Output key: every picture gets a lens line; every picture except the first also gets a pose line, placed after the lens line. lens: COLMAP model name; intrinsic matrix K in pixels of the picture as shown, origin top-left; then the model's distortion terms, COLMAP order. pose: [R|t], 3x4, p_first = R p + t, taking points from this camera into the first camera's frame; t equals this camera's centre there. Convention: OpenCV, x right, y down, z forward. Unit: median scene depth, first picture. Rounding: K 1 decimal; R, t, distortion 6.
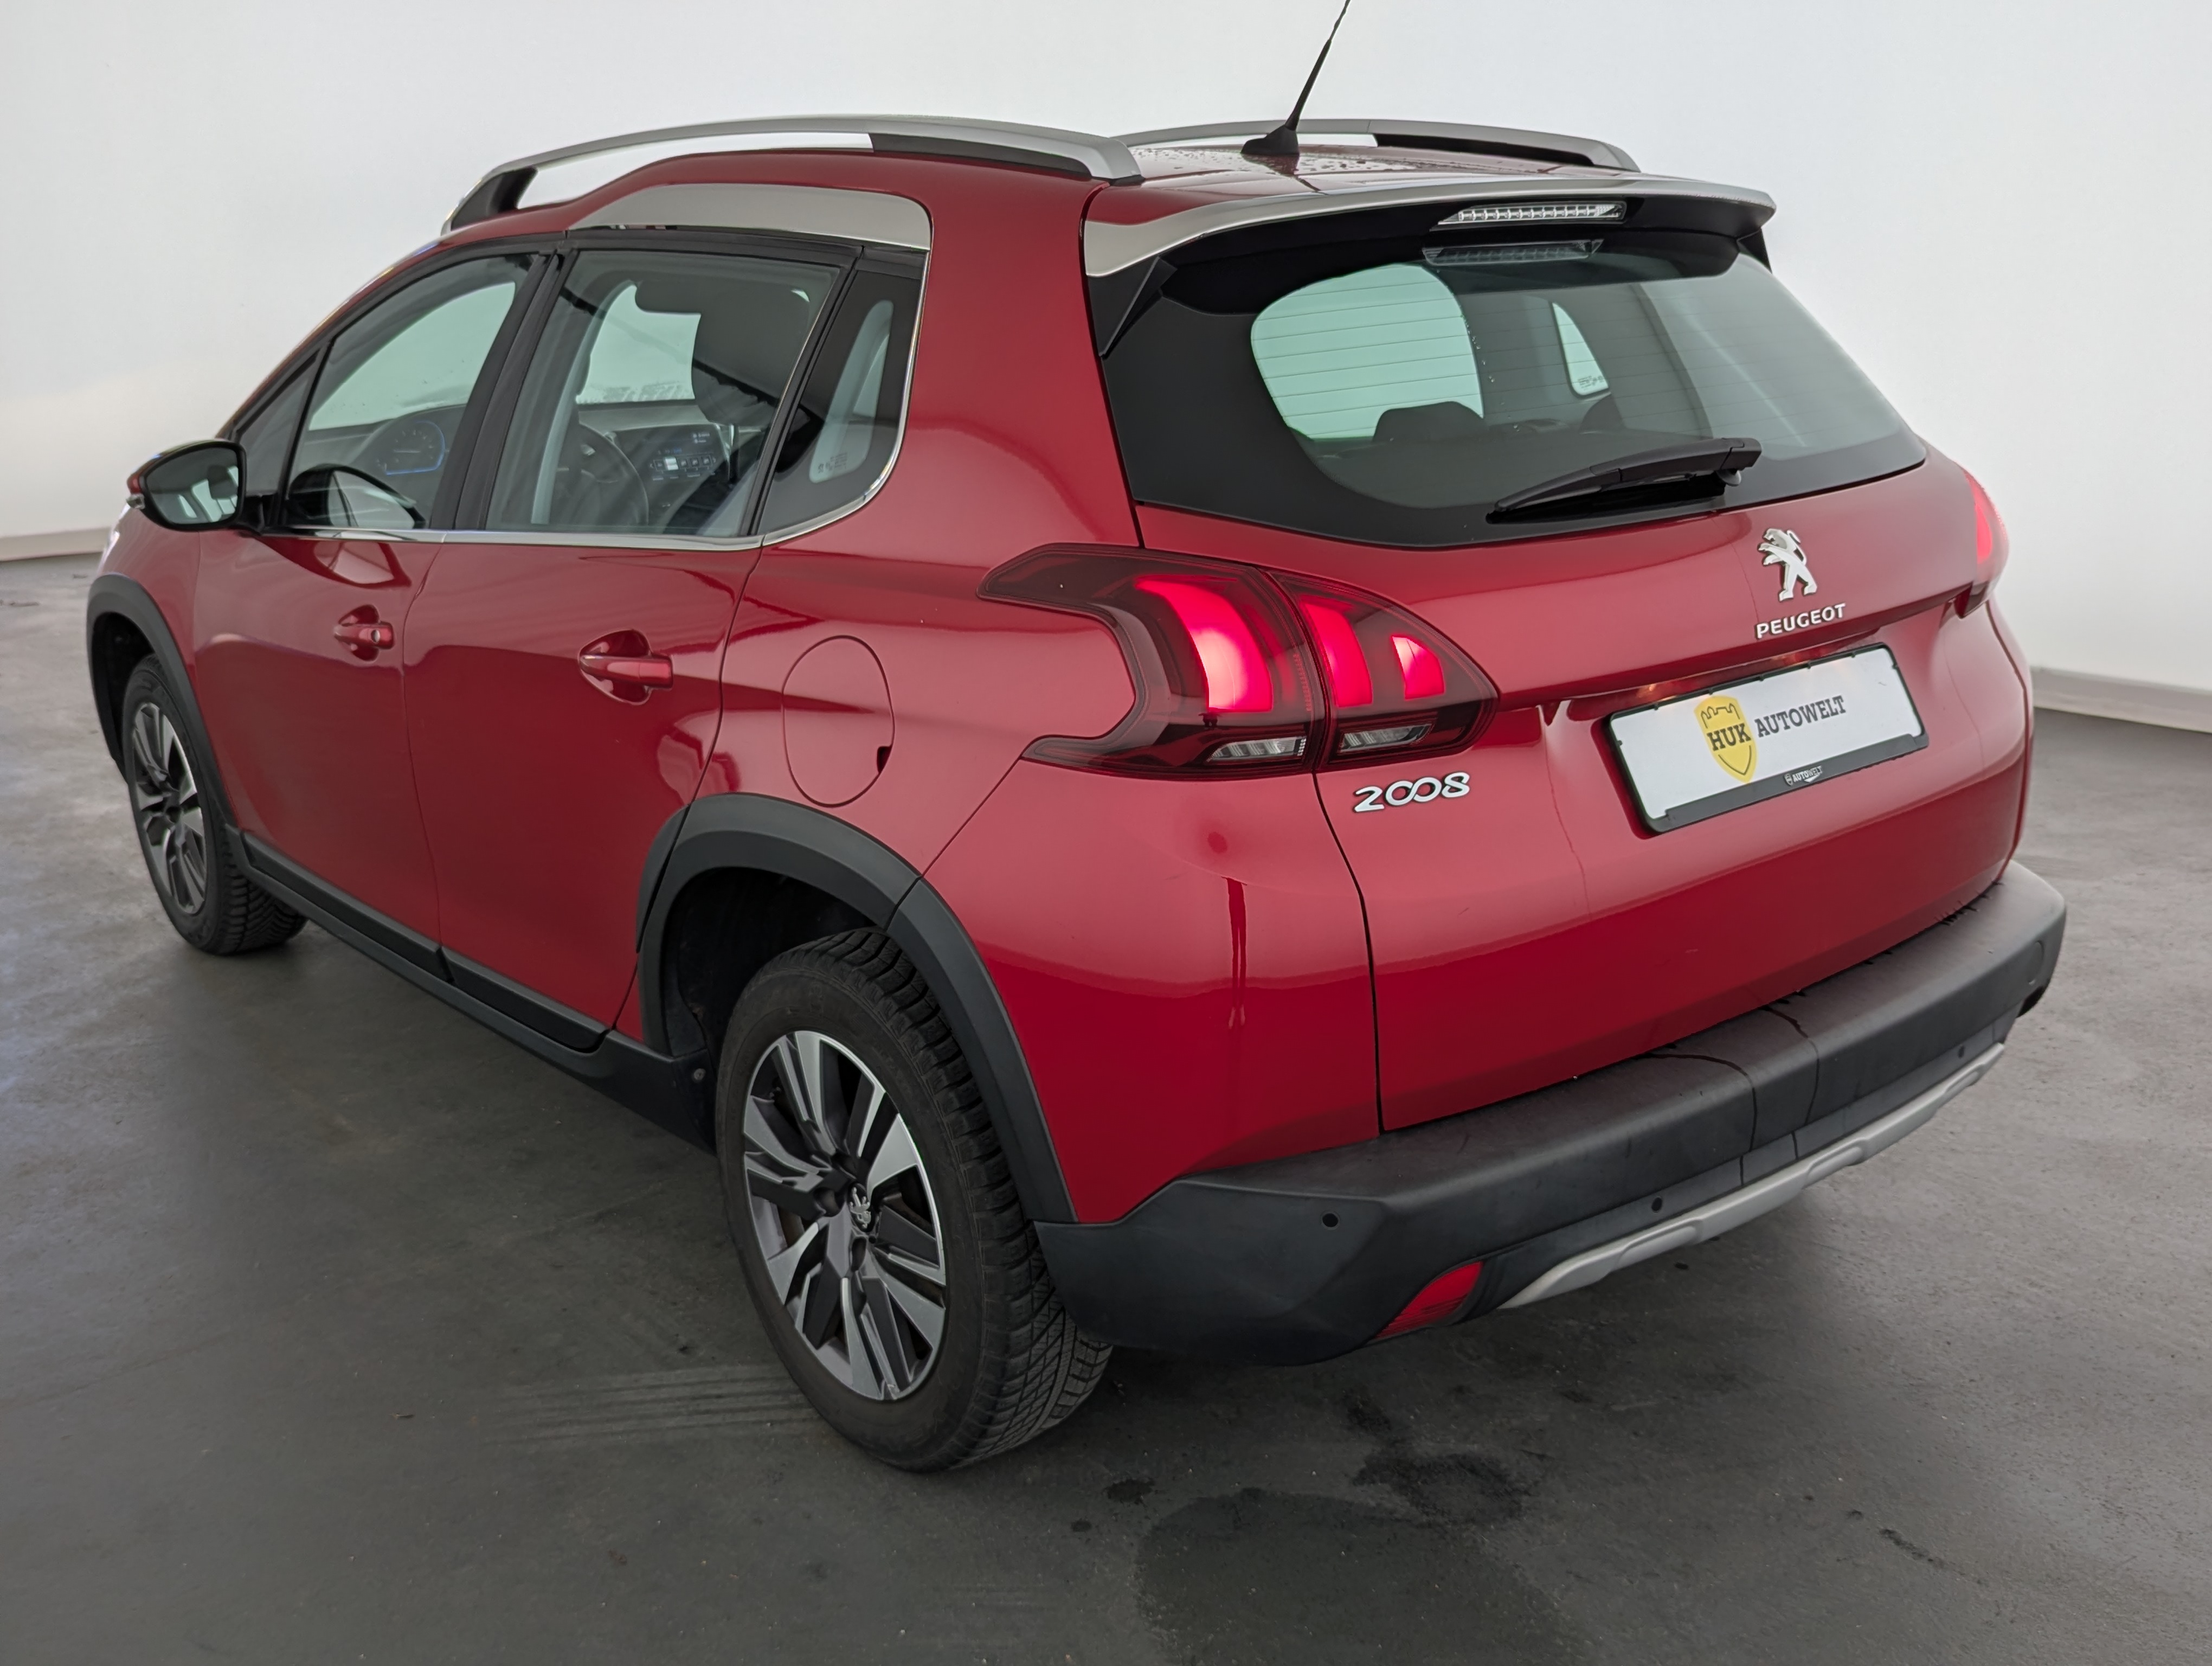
lens RADIAL K [[2011.9, 0, 1104.2], [0, 2011.9, 831.9], [0, 0, 1]] dist [0.061230, 0.000000]
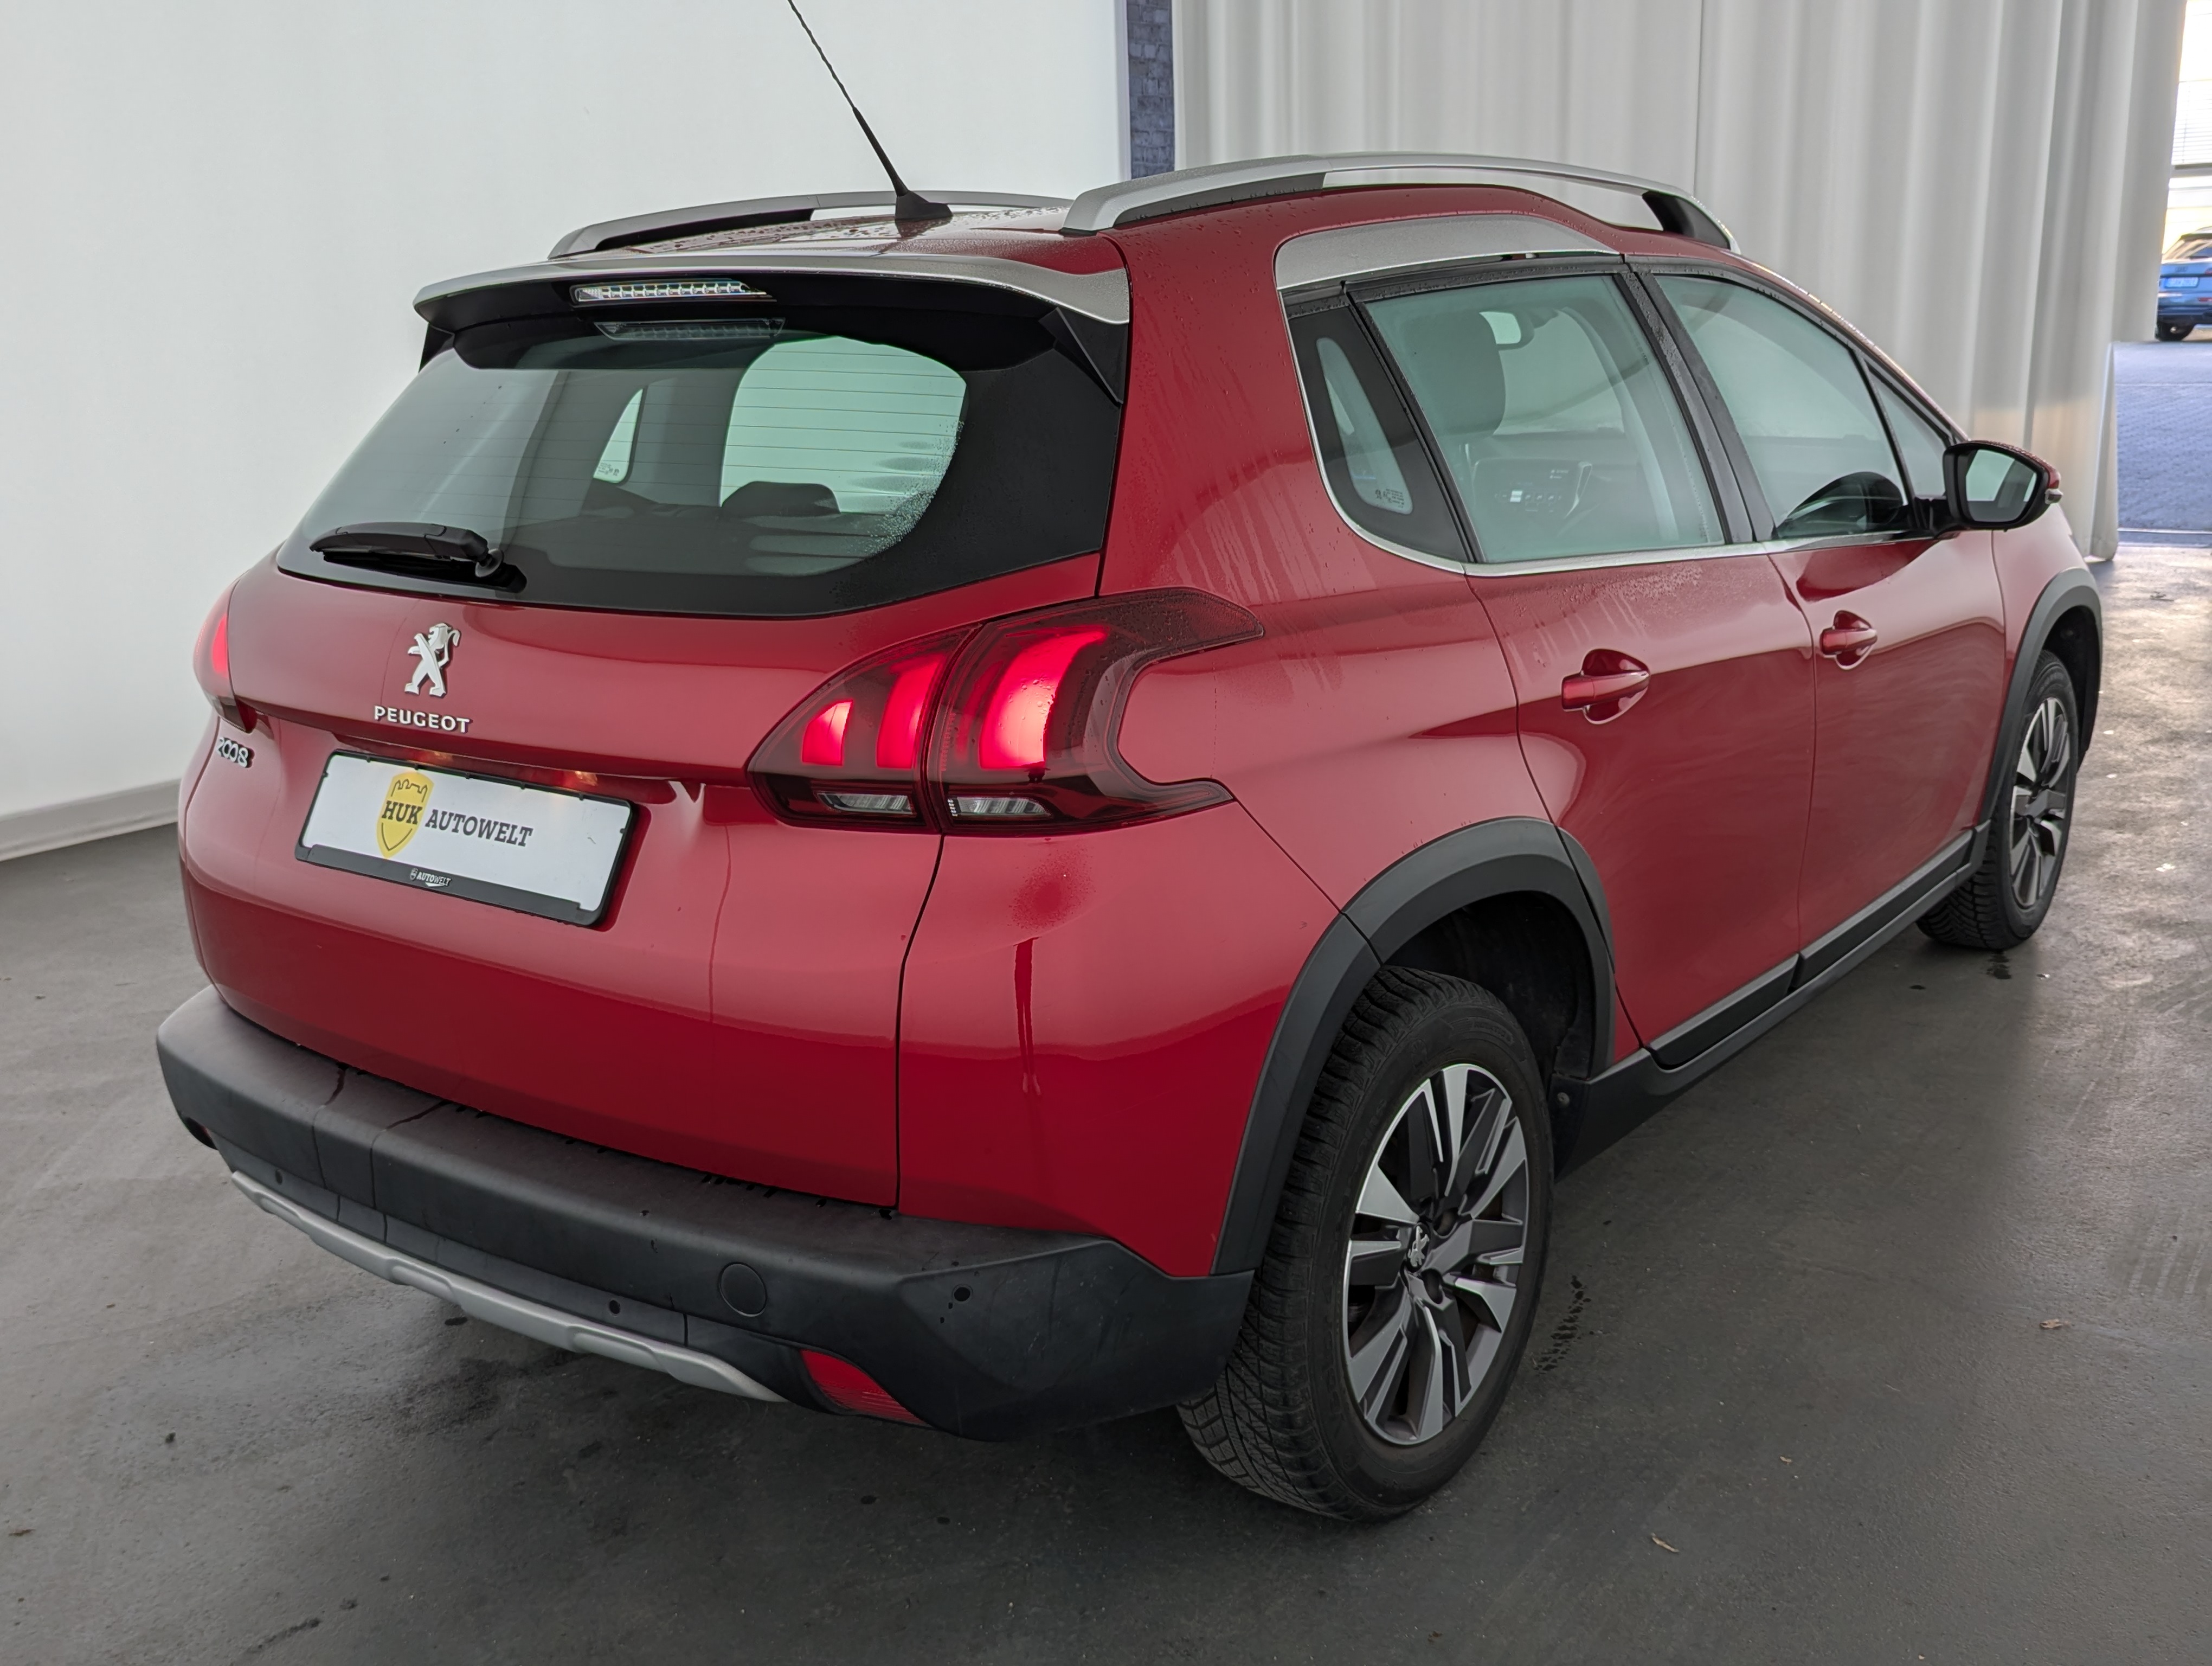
lens RADIAL K [[2011.9, 0, 1099.0], [0, 2011.9, 840.5], [0, 0, 1]] dist [0.061230, 0.000000]
pose [[0.241874, 0.268651, -0.932375, 1.360315], [-0.248199, 0.946069, 0.208210, -0.336099], [0.938027, 0.181054, 0.295508, 1.036777]]
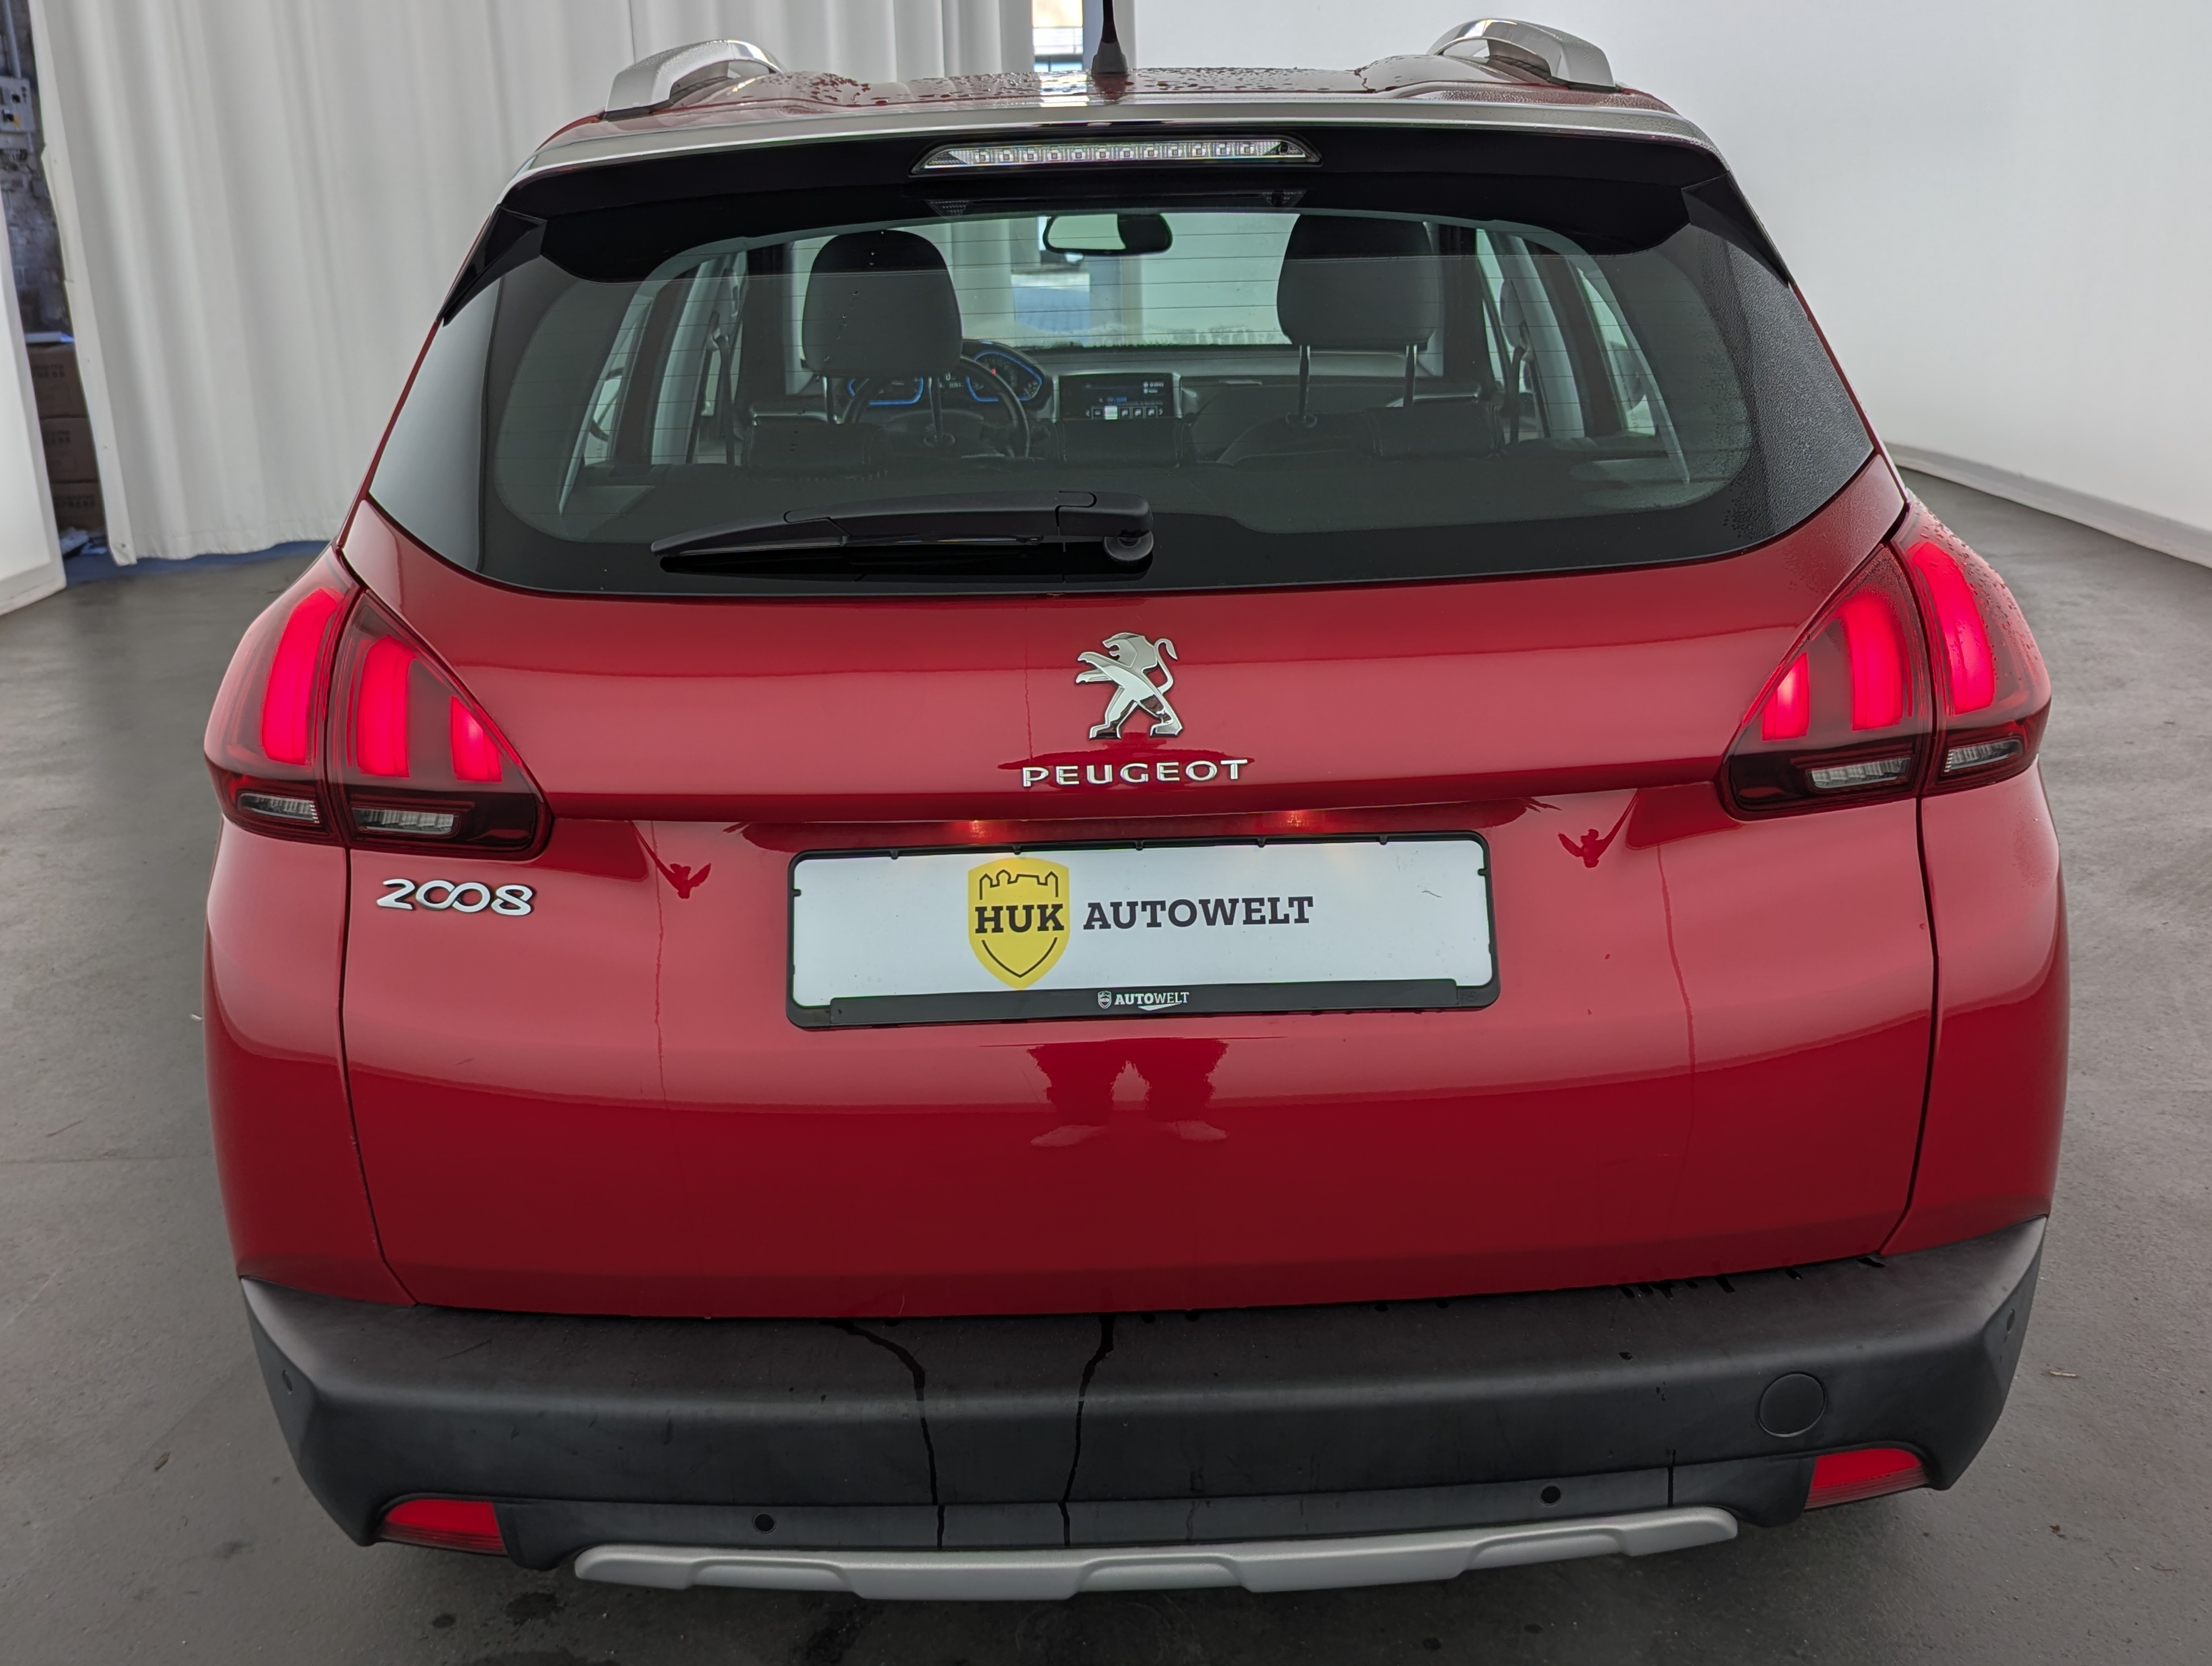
lens RADIAL K [[2011.9, 0, 1097.0], [0, 2011.9, 817.5], [0, 0, 1]] dist [0.061230, 0.000000]
pose [[0.784599, 0.187589, -0.590944, 0.735073], [-0.170242, 0.981678, 0.085593, -0.145460], [0.596173, 0.033447, 0.802159, 0.464565]]
